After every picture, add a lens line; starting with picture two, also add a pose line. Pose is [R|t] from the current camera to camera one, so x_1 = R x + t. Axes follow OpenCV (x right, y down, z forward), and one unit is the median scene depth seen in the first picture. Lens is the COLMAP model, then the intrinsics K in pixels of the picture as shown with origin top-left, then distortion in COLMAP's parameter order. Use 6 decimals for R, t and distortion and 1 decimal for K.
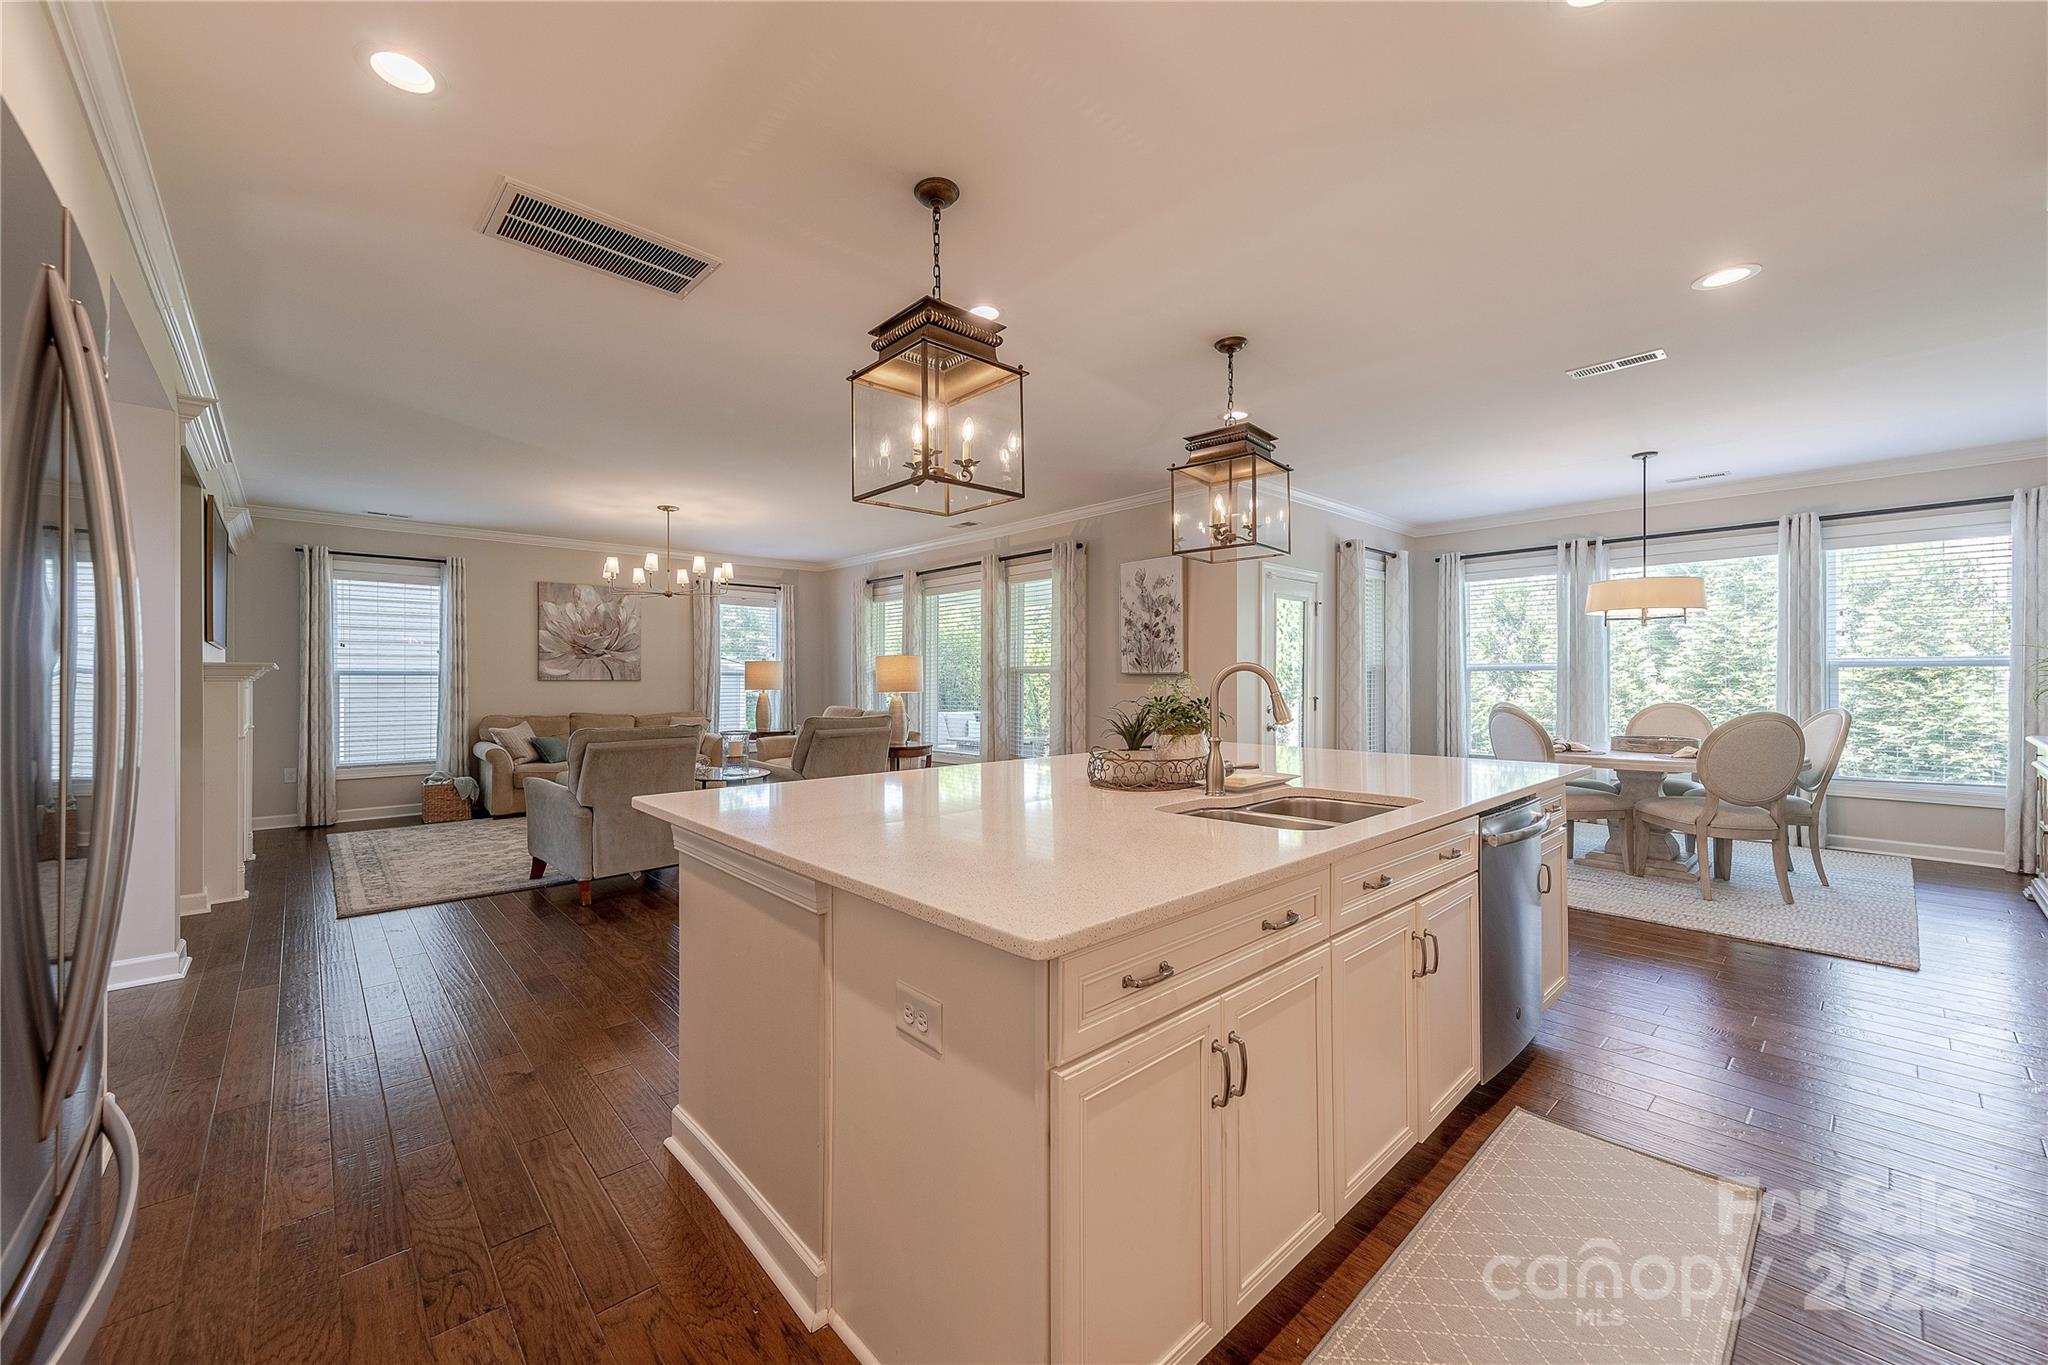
lens RADIAL K [[781.8, 0, 968.4], [0, 781.8, 681.9], [0, 0, 1]] dist [0.000912, 0.000177]
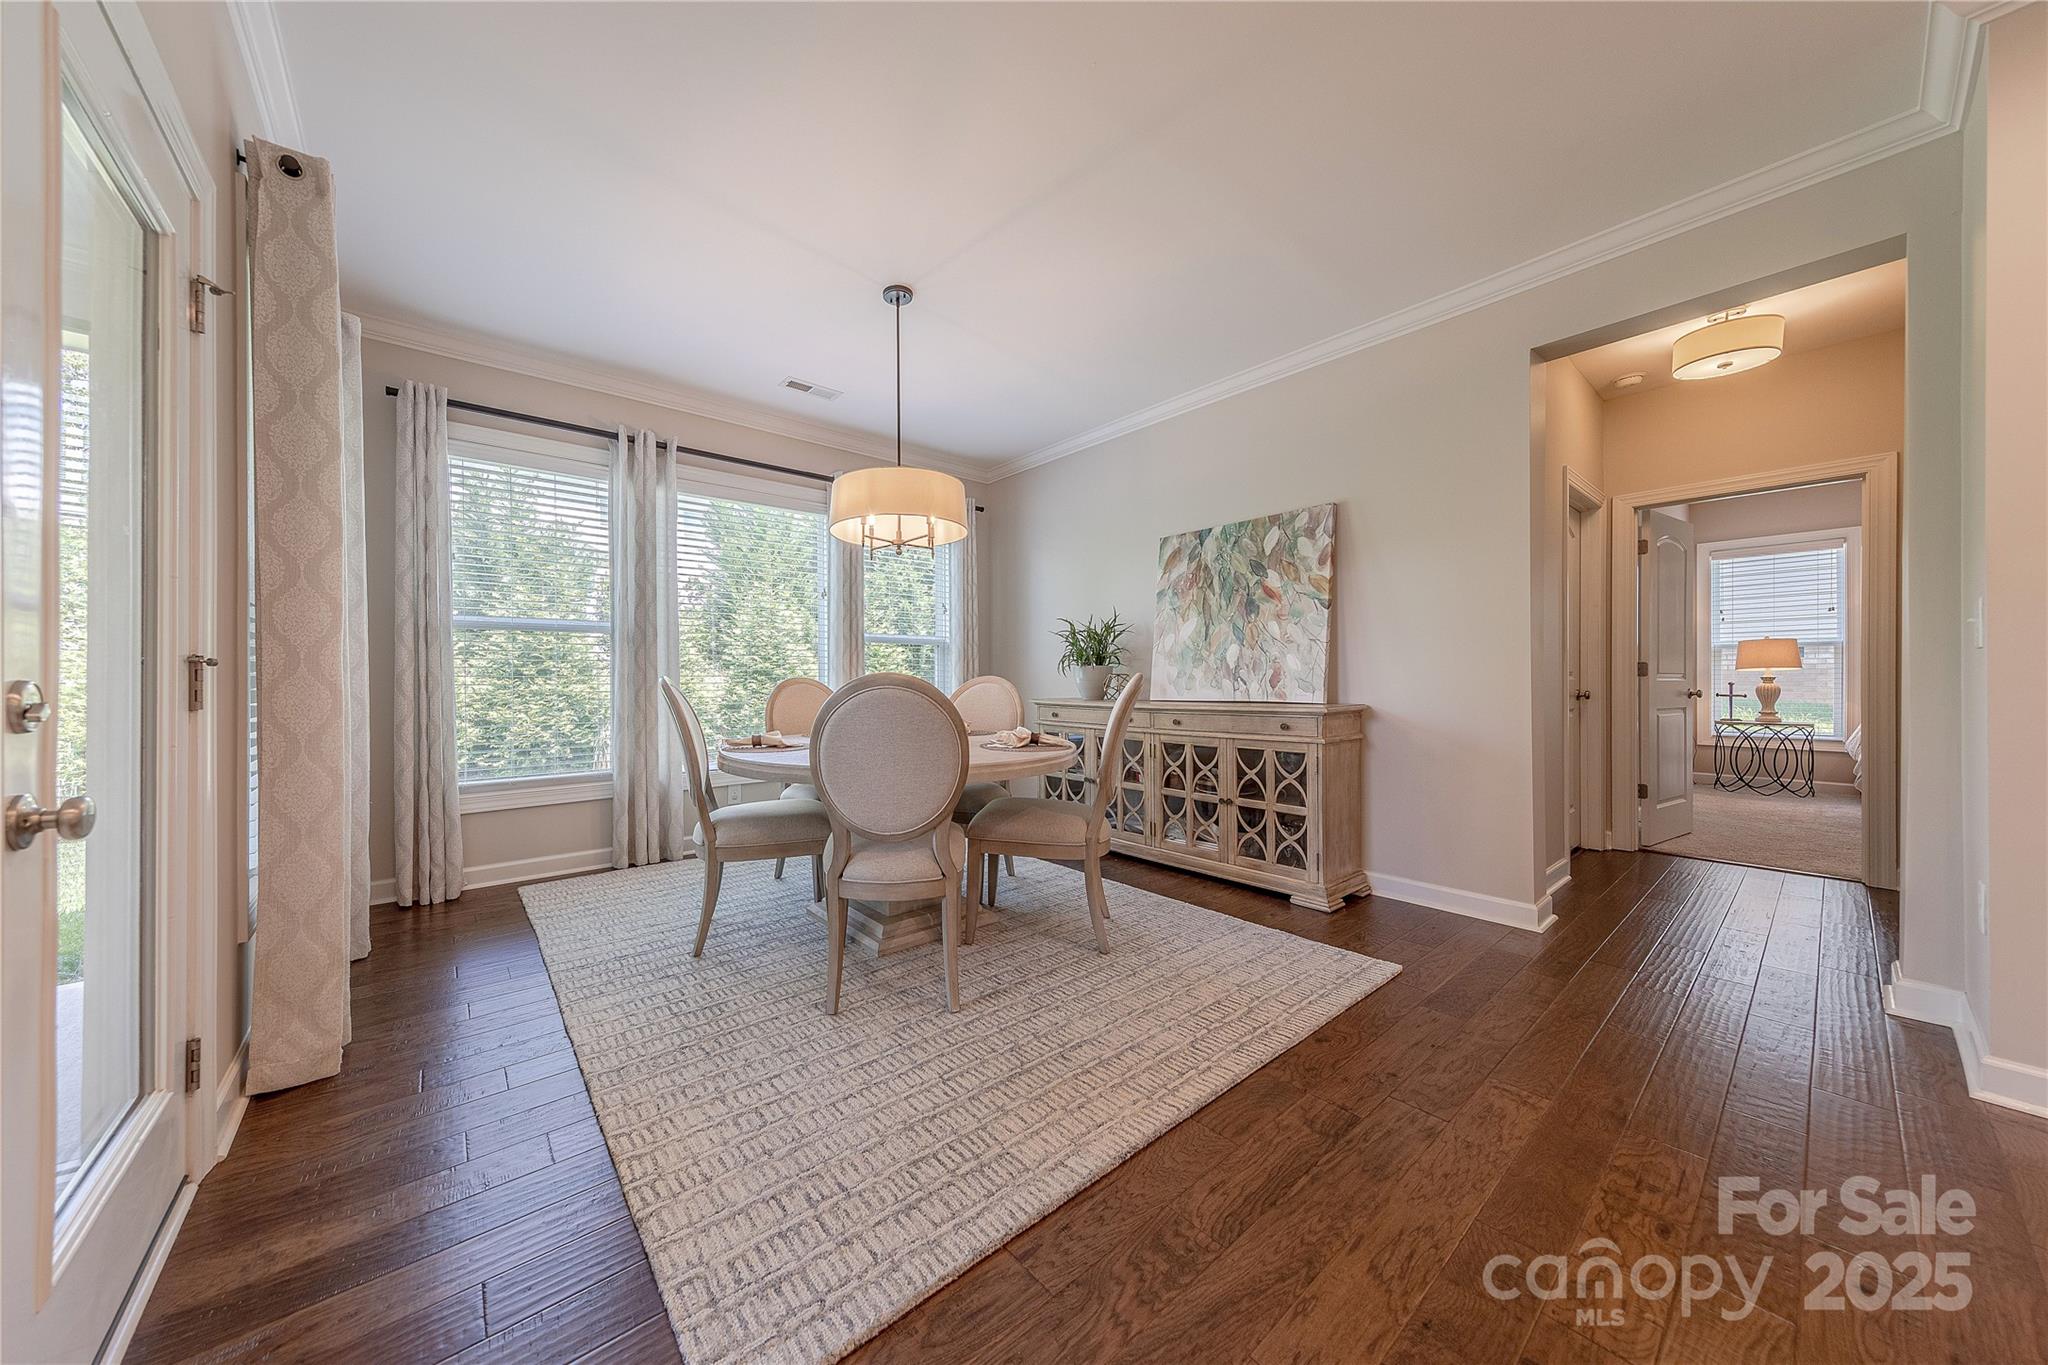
lens RADIAL K [[669.6, 0, 958.6], [0, 669.6, 681.6], [0, 0, 1]] dist [0.006633, -0.000042]
pose [[0.050081, -0.000213, 0.998745, 0.234101], [0.006553, 0.999979, -0.000115, 0.027927], [-0.998724, 0.006551, 0.050082, 0.725151]]
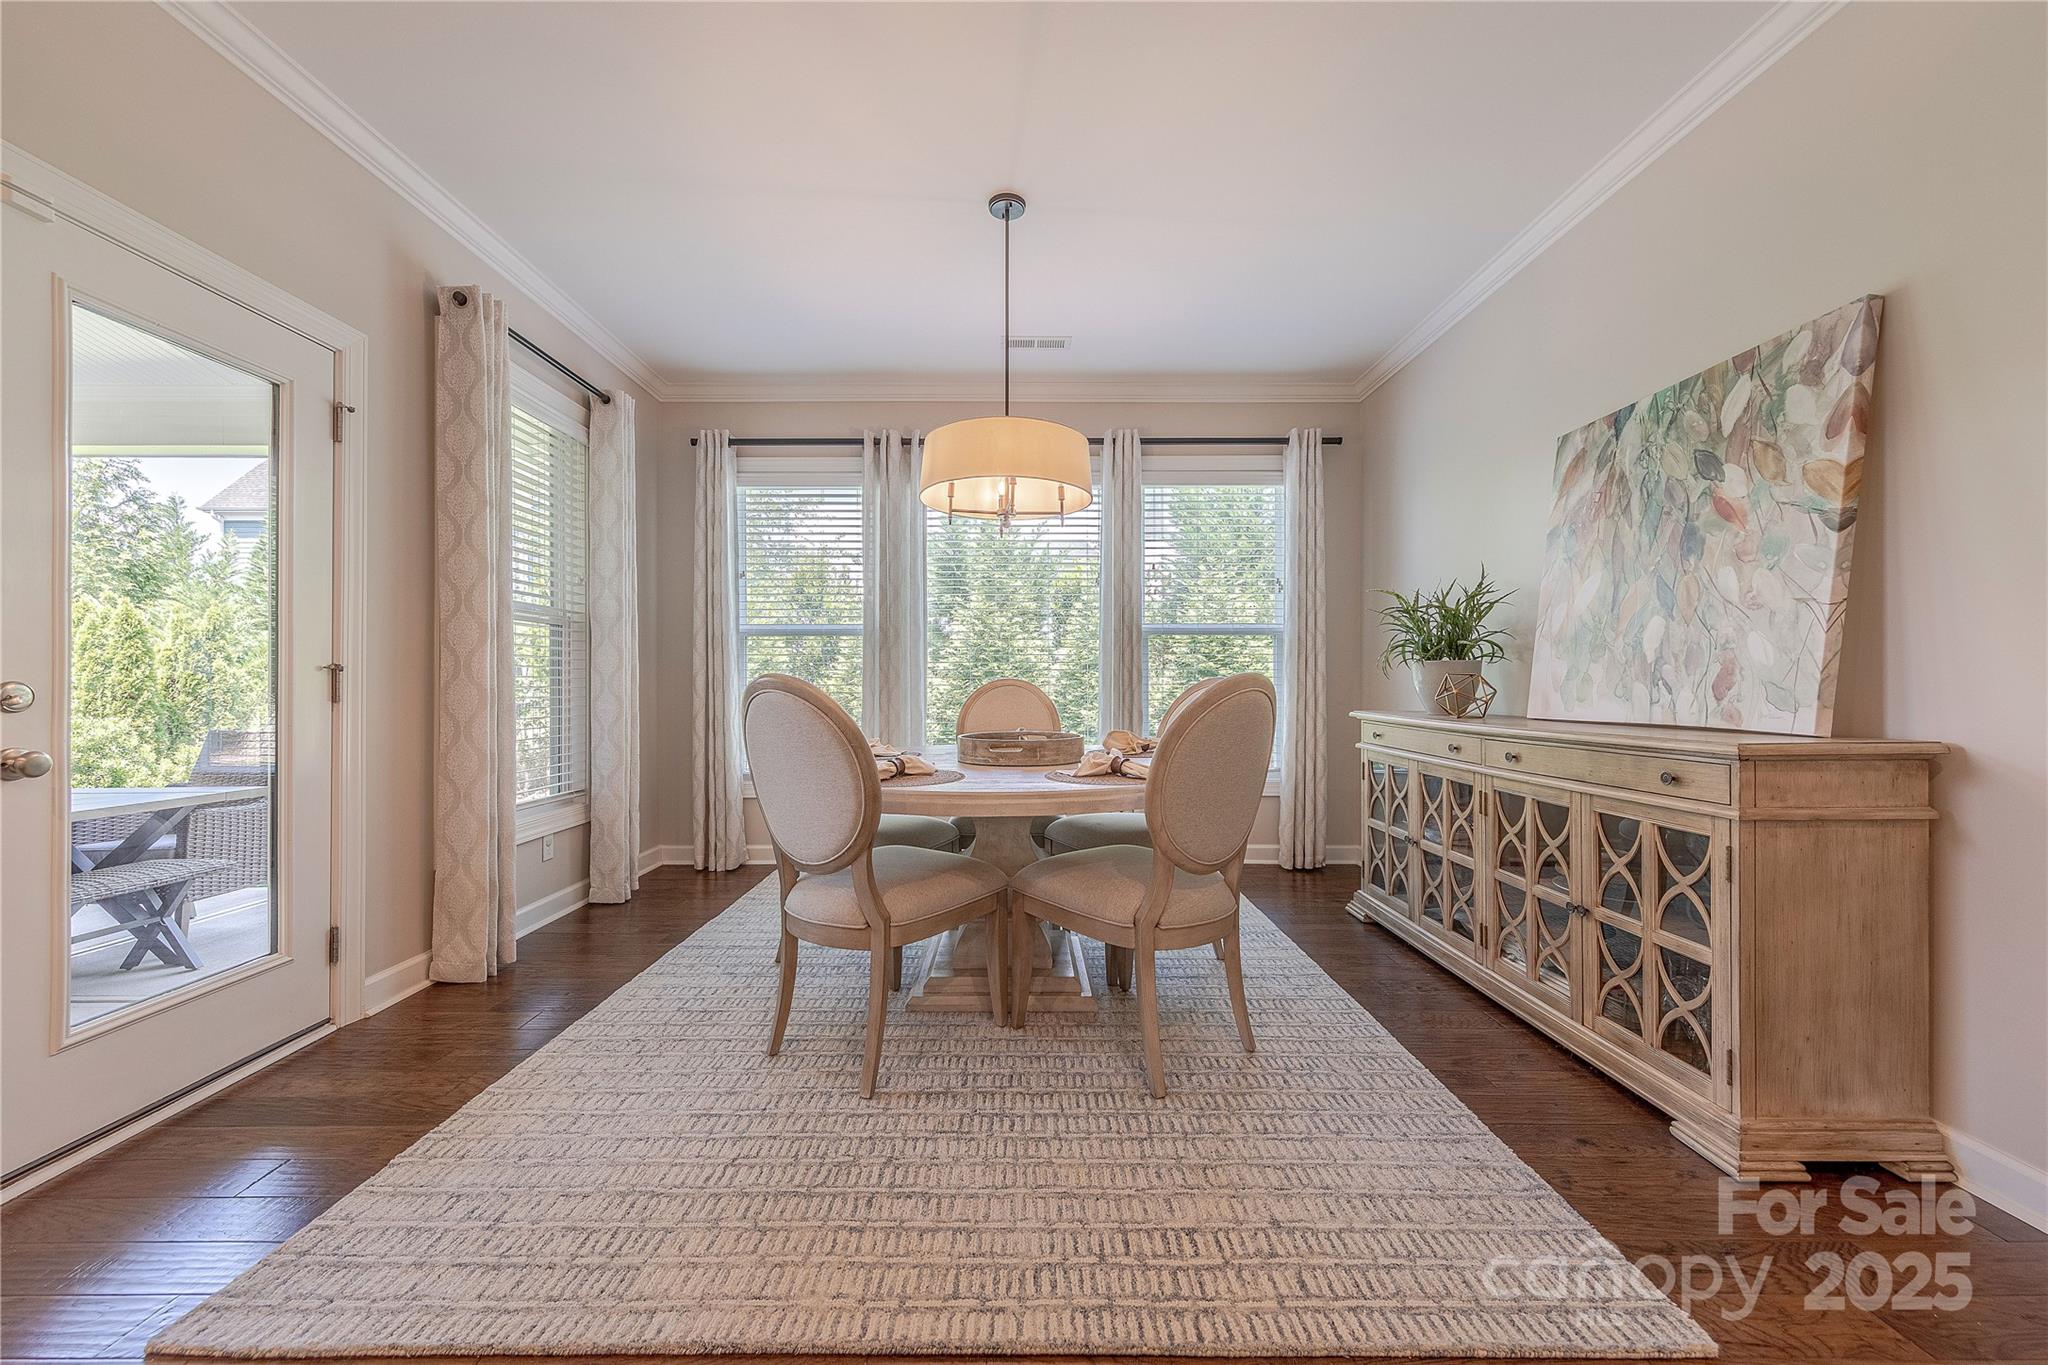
lens RADIAL K [[777.0, 0, 1017.9], [0, 777.0, 685.2], [0, 0, 1]] dist [0.004324, -0.000018]
pose [[0.649989, -0.000716, 0.759943, 0.364410], [0.001202, 0.999999, -0.000085, 0.028162], [-0.759943, 0.000969, 0.649989, 0.508875]]
